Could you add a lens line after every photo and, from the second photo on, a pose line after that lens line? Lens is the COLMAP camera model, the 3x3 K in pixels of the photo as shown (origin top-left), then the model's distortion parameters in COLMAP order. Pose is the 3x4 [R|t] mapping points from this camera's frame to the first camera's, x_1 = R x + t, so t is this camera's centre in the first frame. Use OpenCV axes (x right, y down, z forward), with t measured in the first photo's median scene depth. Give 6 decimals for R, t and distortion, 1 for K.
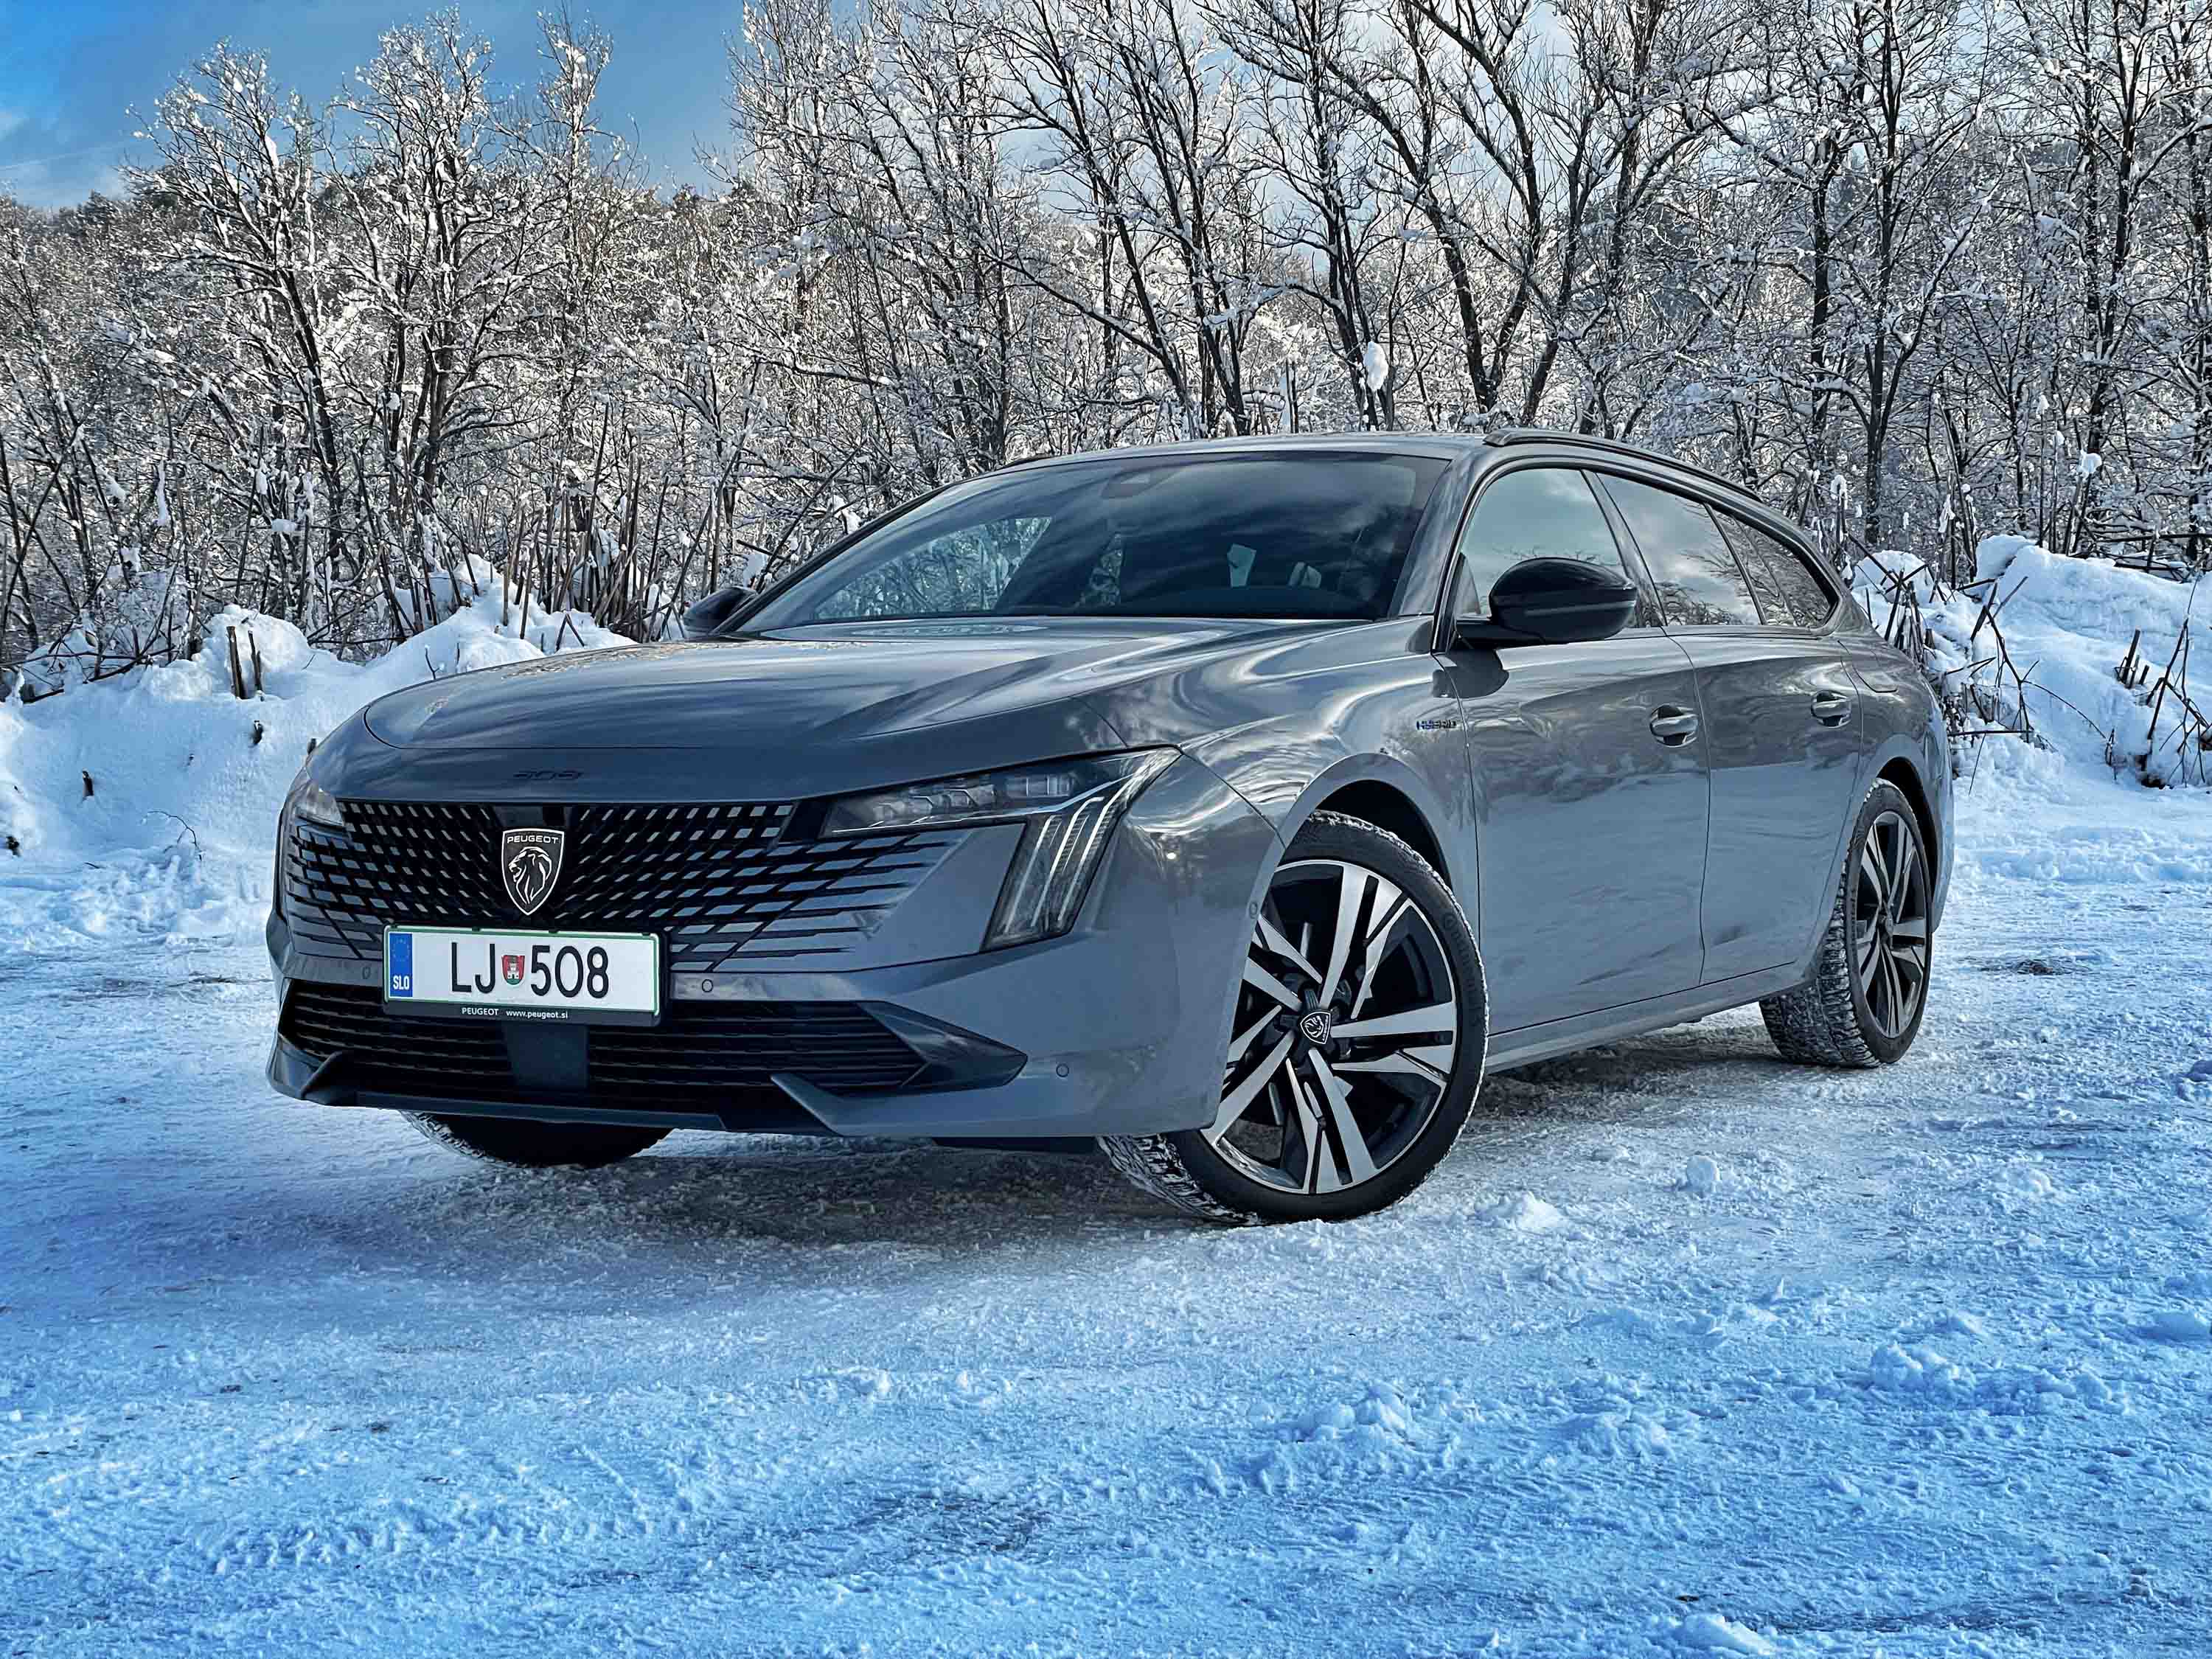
lens RADIAL K [[3345.0, 0, 1106.0], [0, 3345.0, 829.5], [0, 0, 1]] dist [-0.003996, 0.000336]
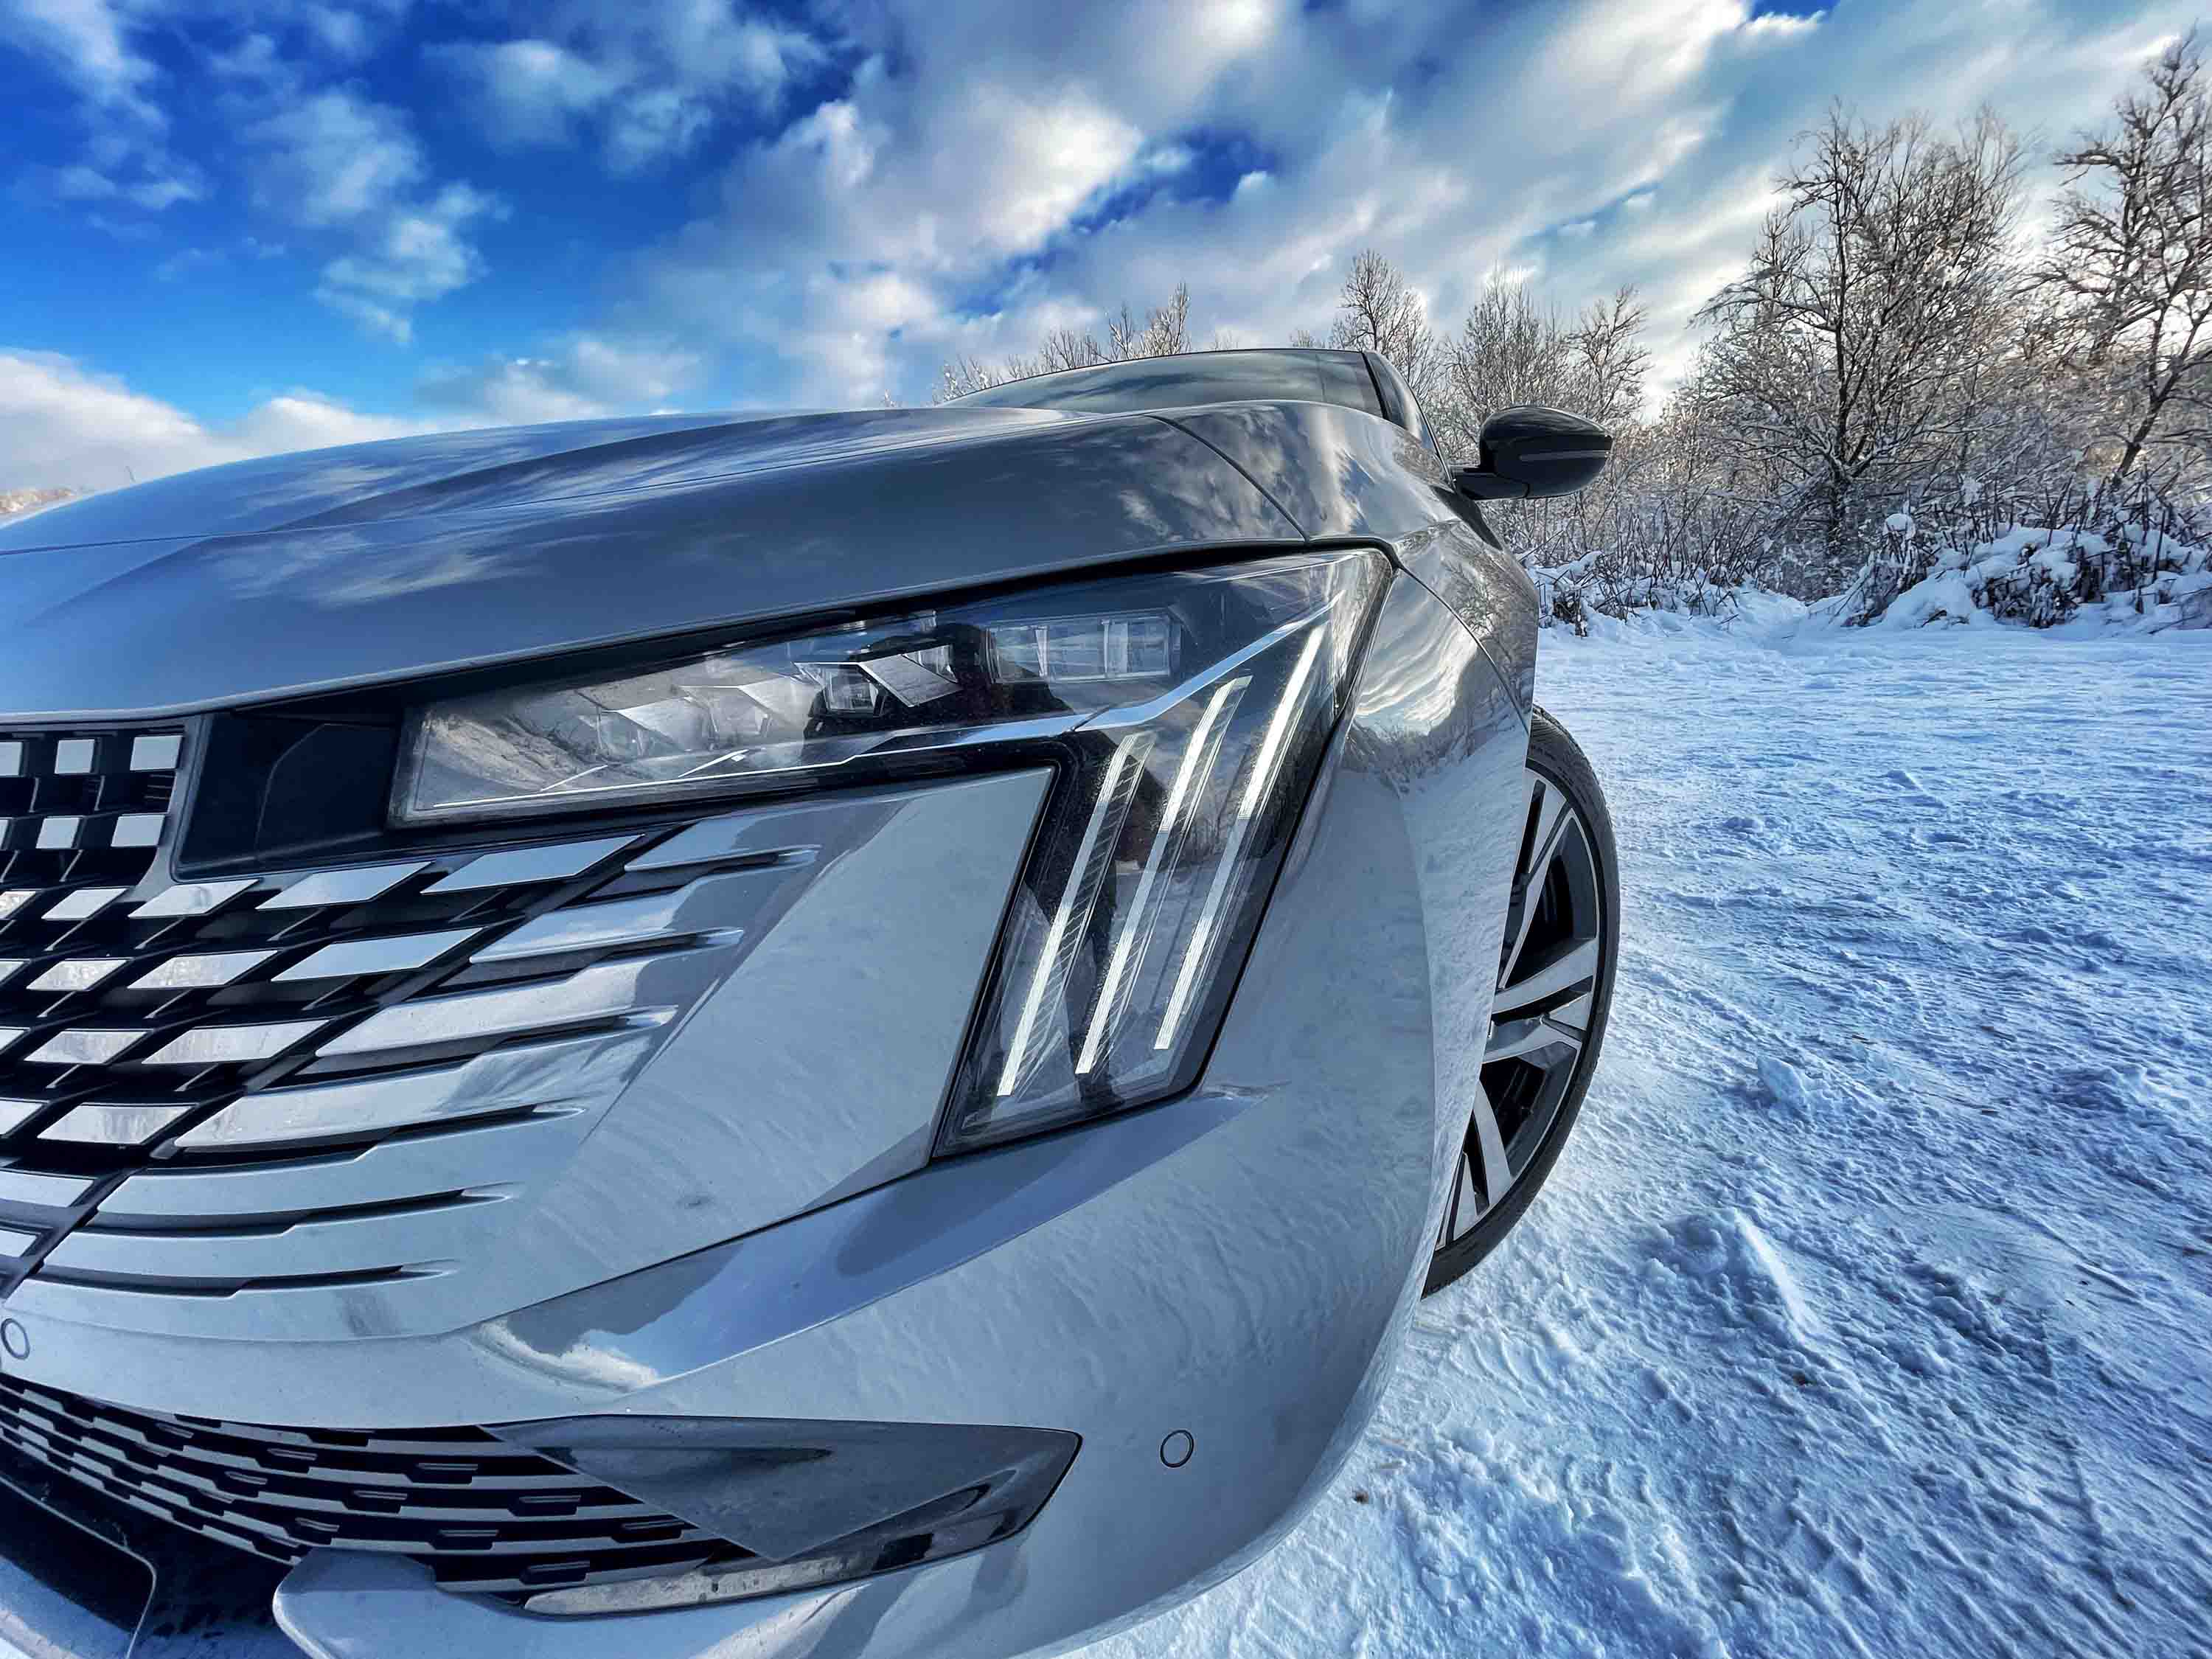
lens RADIAL K [[896.2, 0, 1106.0], [0, 896.2, 829.5], [0, 0, 1]] dist [-0.003239, 0.000073]
pose [[0.992206, -0.038877, 0.118387, -0.028920], [0.016817, 0.983169, 0.181922, -0.011071], [-0.123467, -0.178513, 0.976160, 0.894000]]
